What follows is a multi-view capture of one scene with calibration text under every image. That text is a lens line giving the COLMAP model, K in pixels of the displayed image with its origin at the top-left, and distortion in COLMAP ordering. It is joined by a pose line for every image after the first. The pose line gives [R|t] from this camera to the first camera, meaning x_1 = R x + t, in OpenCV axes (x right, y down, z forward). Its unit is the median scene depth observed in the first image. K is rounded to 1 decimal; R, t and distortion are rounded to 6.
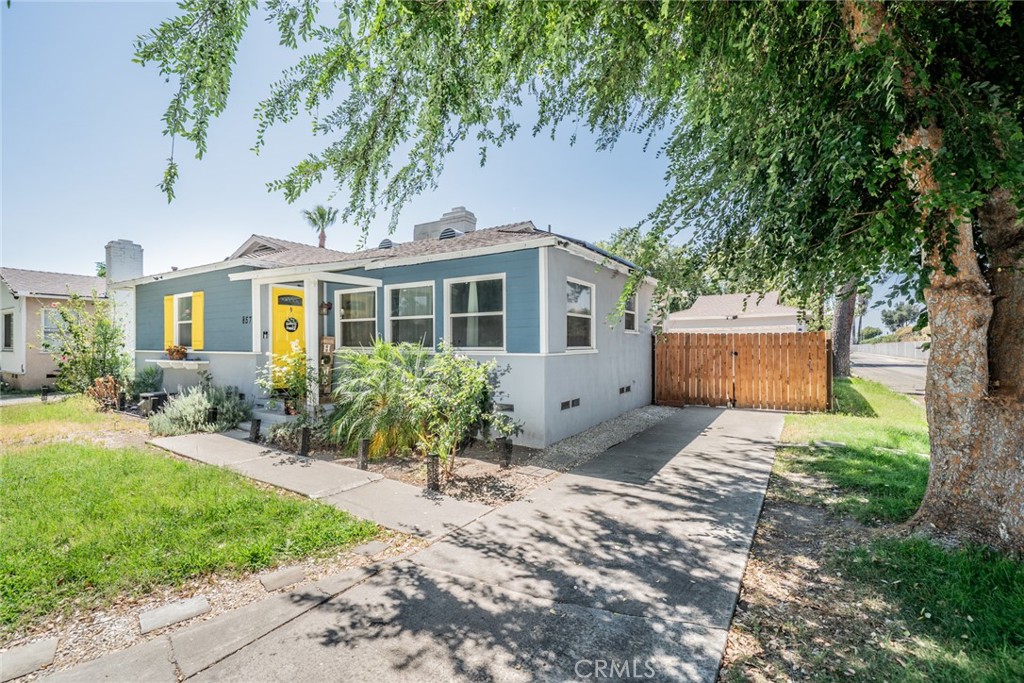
lens RADIAL K [[445.4, 0, 511.5], [0, 445.4, 342.2], [0, 0, 1]] dist [0.001219, 0.000106]
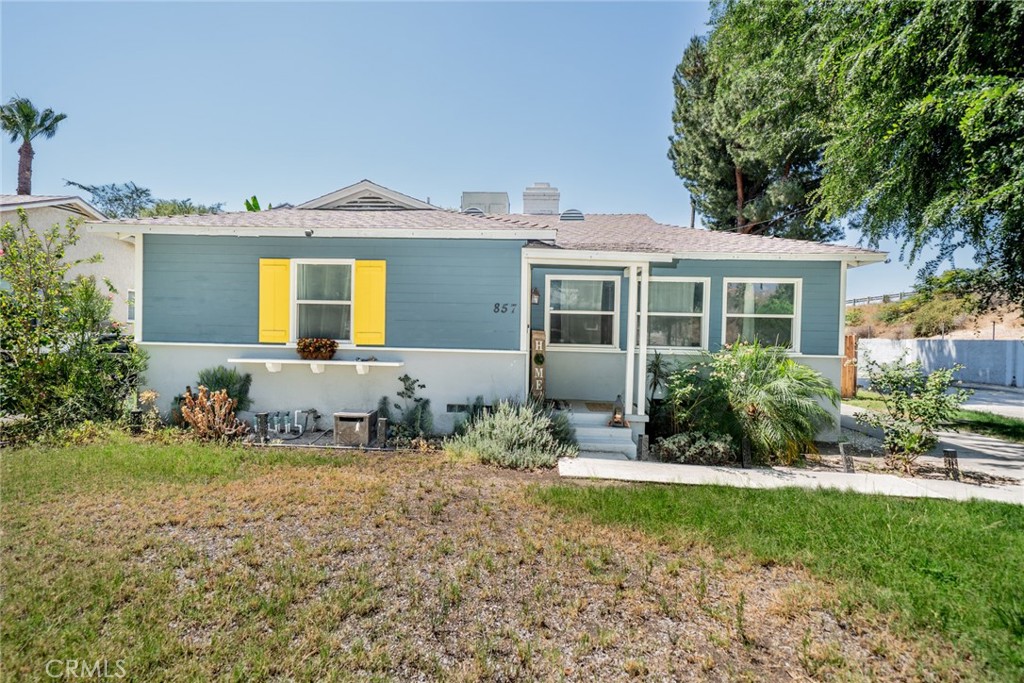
lens RADIAL K [[545.5, 0, 512.4], [0, 545.5, 342.0], [0, 0, 1]] dist [-0.018298, 0.000402]
pose [[0.867596, 0.016702, 0.496988, -0.939973], [-0.022718, 0.999724, 0.006062, 0.002110], [-0.496750, -0.016550, 0.867736, 0.163350]]
